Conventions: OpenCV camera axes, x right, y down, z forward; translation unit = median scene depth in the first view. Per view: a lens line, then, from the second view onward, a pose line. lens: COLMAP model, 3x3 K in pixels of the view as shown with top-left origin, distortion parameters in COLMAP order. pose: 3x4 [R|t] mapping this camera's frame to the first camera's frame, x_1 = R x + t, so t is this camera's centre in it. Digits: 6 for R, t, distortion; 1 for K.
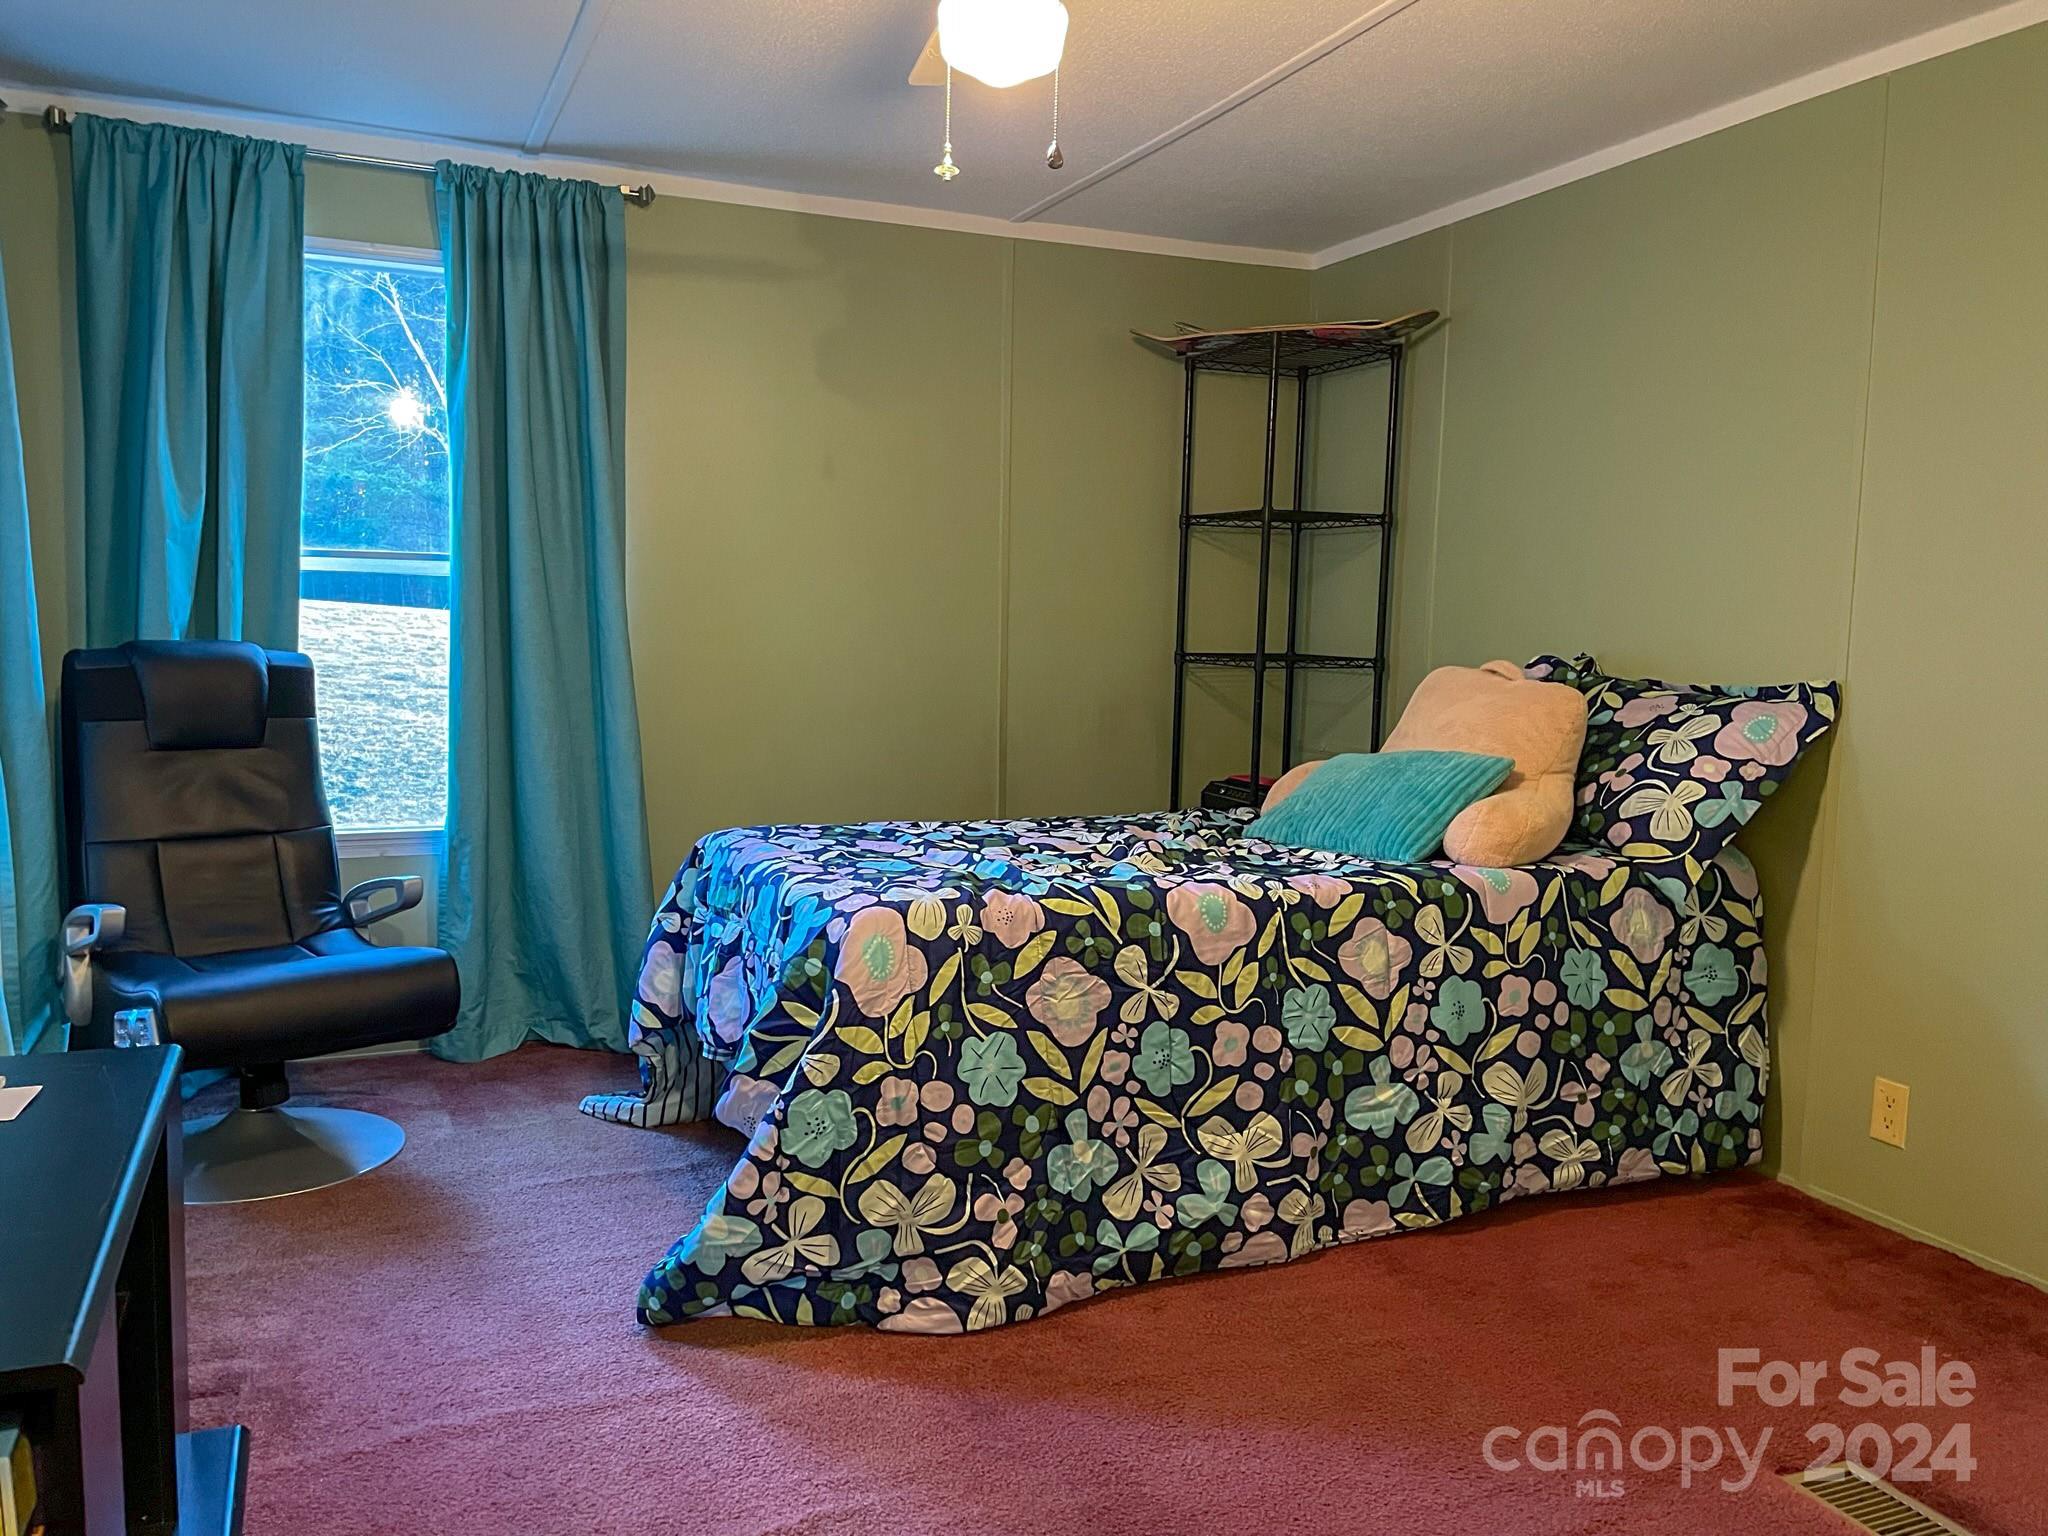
lens RADIAL K [[1557.7, 0, 1011.4], [0, 1557.7, 755.7], [0, 0, 1]] dist [0.119849, -0.145656]
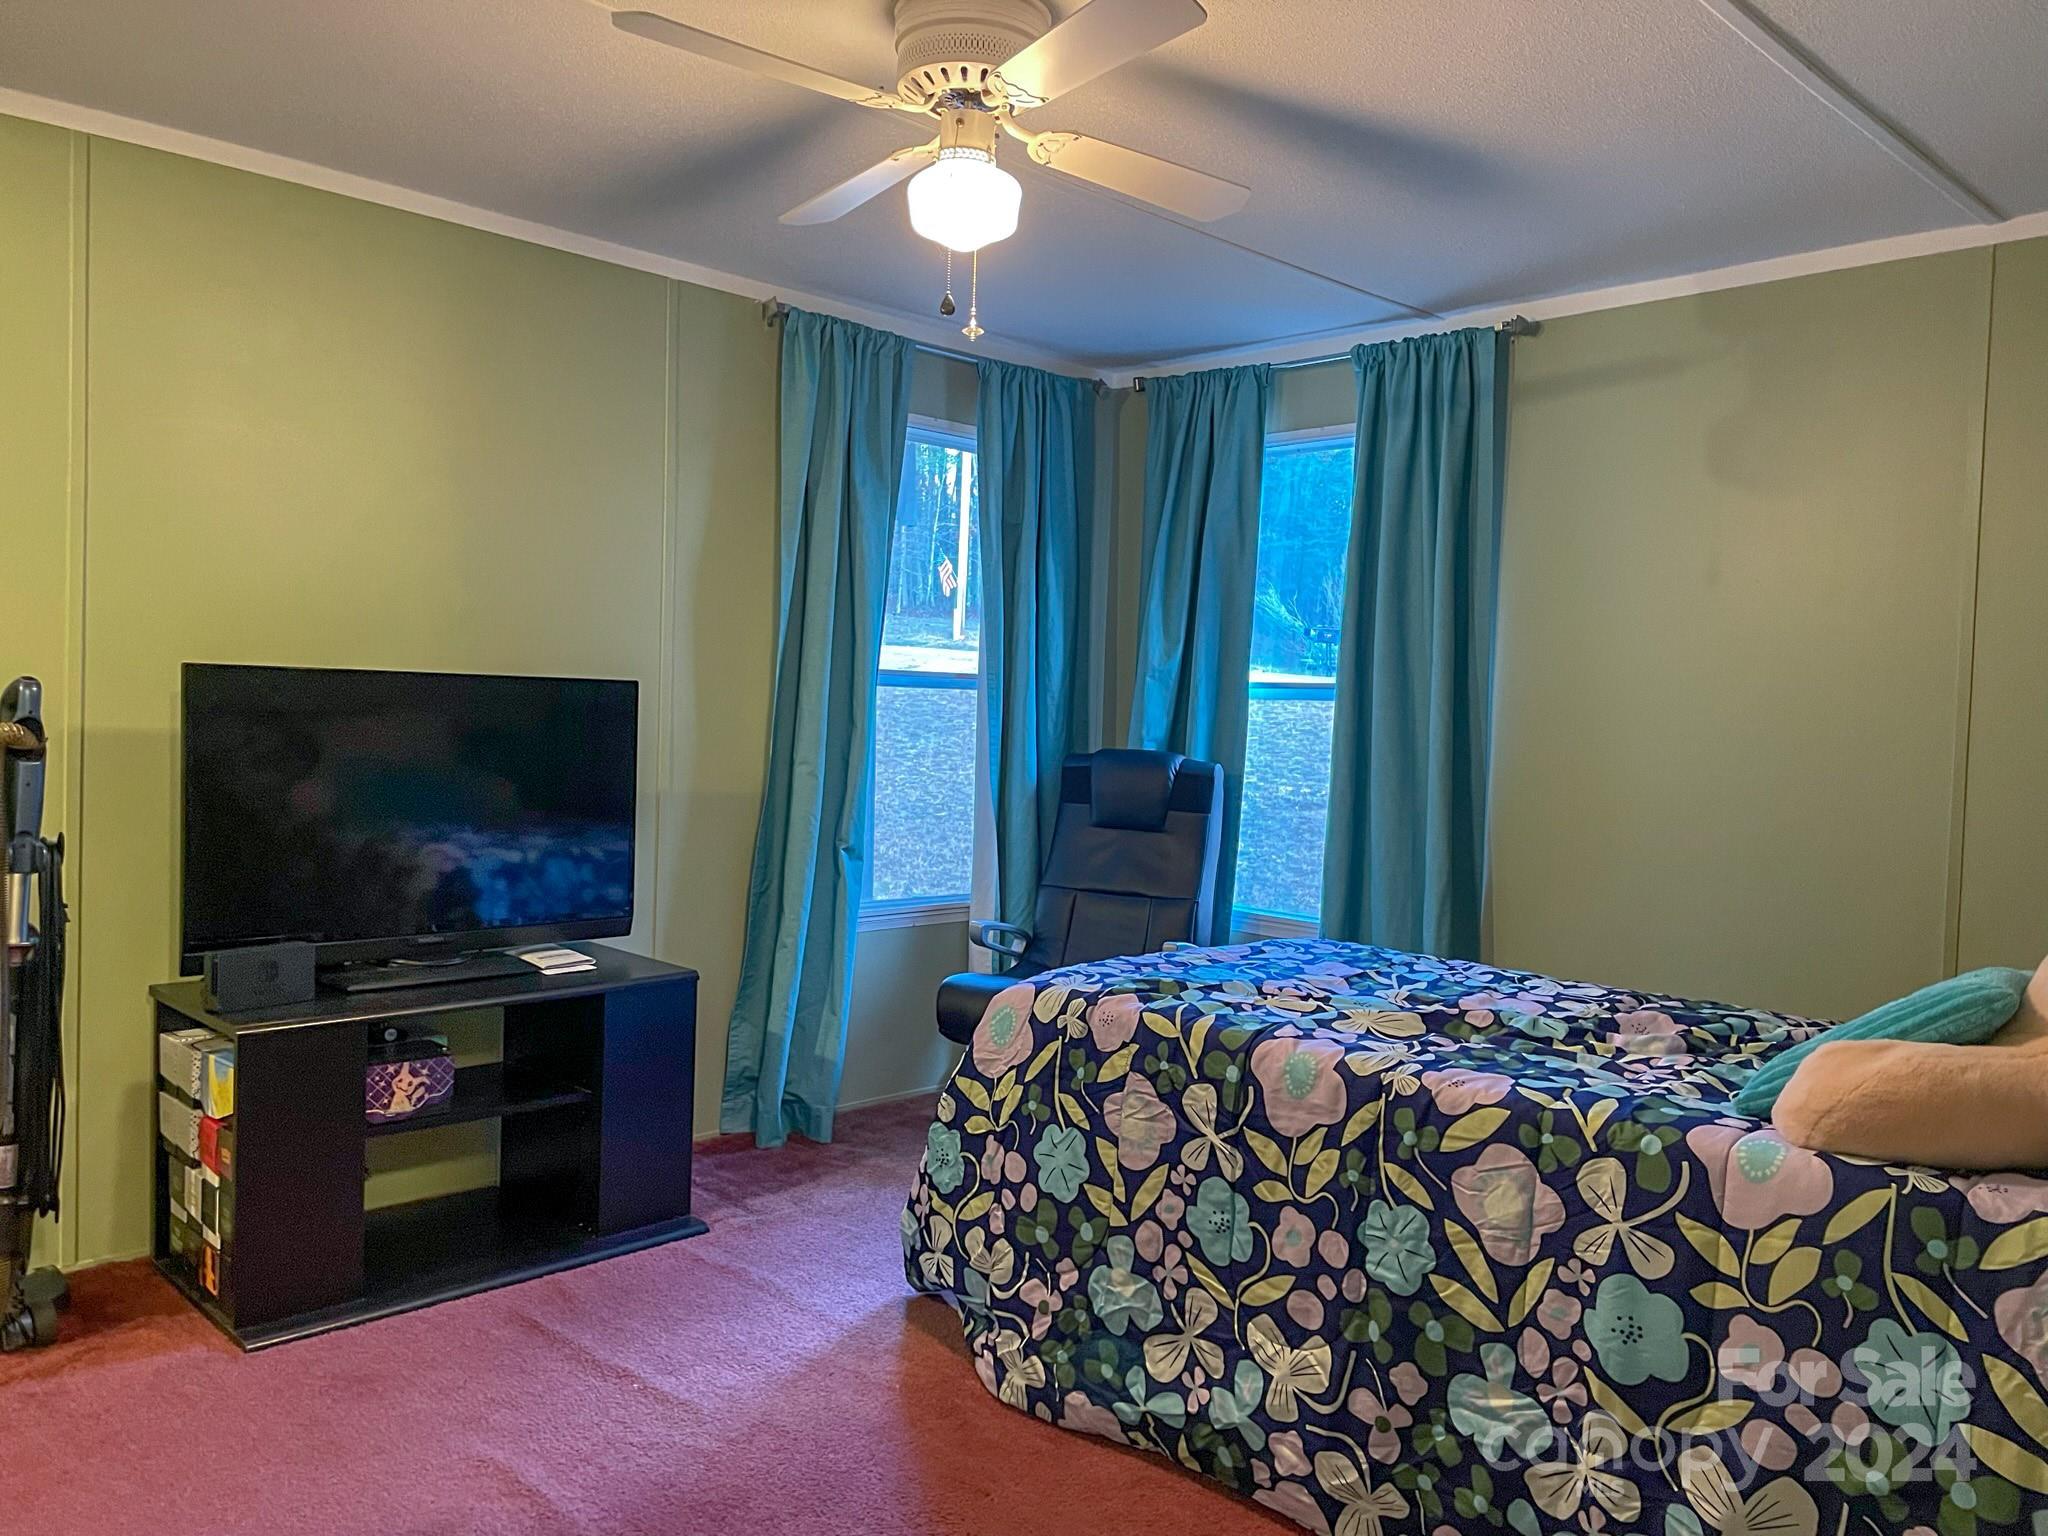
lens RADIAL K [[1557.7, 0, 1011.4], [0, 1557.7, 755.7], [0, 0, 1]] dist [0.119849, -0.145656]
pose [[0.360520, 0.023447, -0.932457, 0.876843], [-0.112970, 0.993422, -0.018698, -0.038576], [0.925885, 0.112081, 0.360797, 0.537355]]
